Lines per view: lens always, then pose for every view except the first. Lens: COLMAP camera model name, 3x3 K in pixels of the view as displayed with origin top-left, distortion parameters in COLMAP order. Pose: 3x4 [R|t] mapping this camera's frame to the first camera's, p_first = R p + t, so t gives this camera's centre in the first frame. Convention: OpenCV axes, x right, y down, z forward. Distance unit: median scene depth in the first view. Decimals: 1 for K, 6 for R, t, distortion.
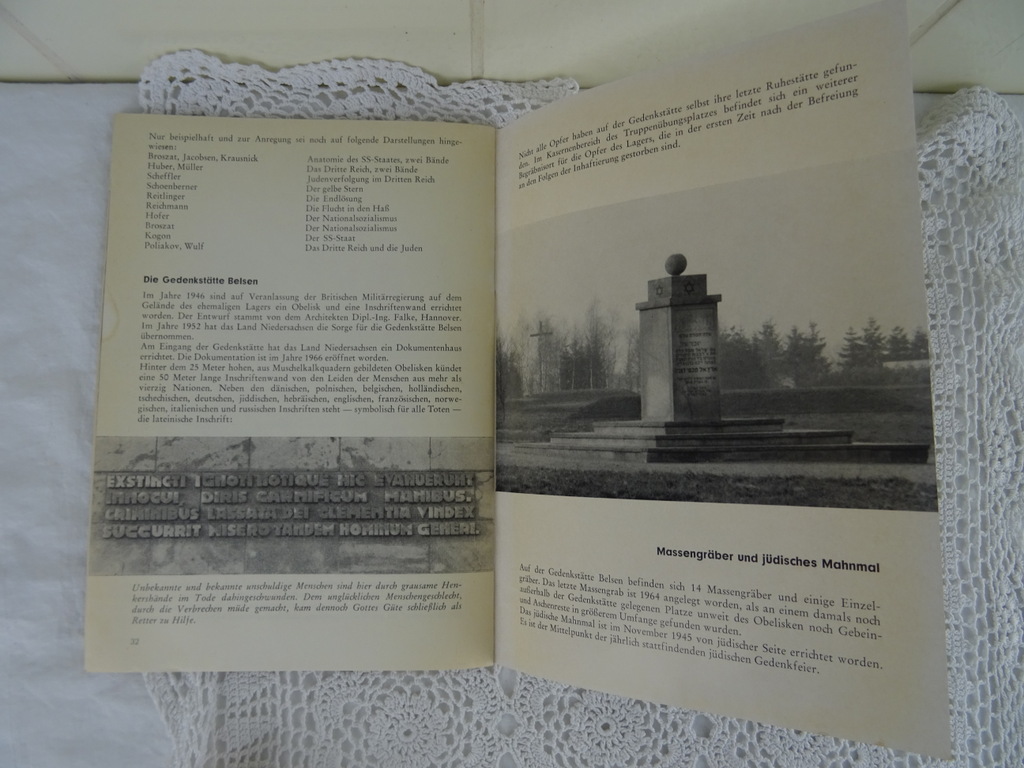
lens RADIAL K [[720.0, 0, 503.7], [0, 720.0, 384.0], [0, 0, 1]] dist [-0.000603, -0.011445]
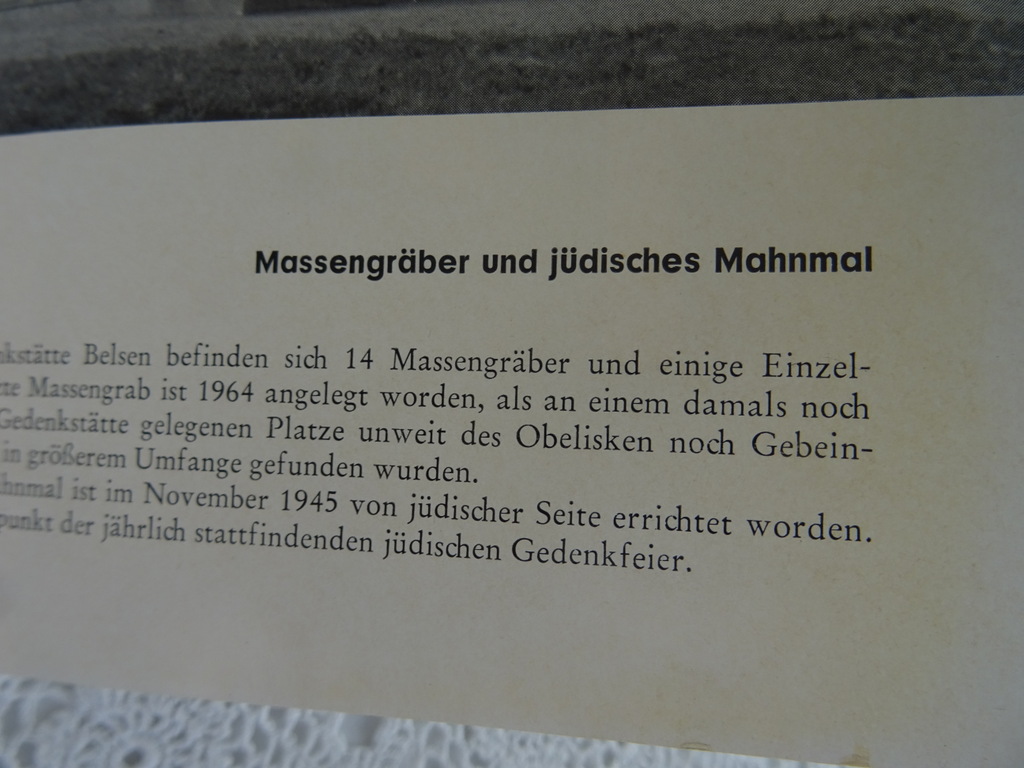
lens RADIAL K [[720.0, 0, 487.1], [0, 720.0, 374.6], [0, 0, 1]] dist [-0.000603, -0.011445]
pose [[0.918606, 0.052451, 0.391679, 0.182528], [-0.065157, 0.997690, 0.019211, 0.270691], [-0.389766, -0.043168, 0.919902, 0.635923]]
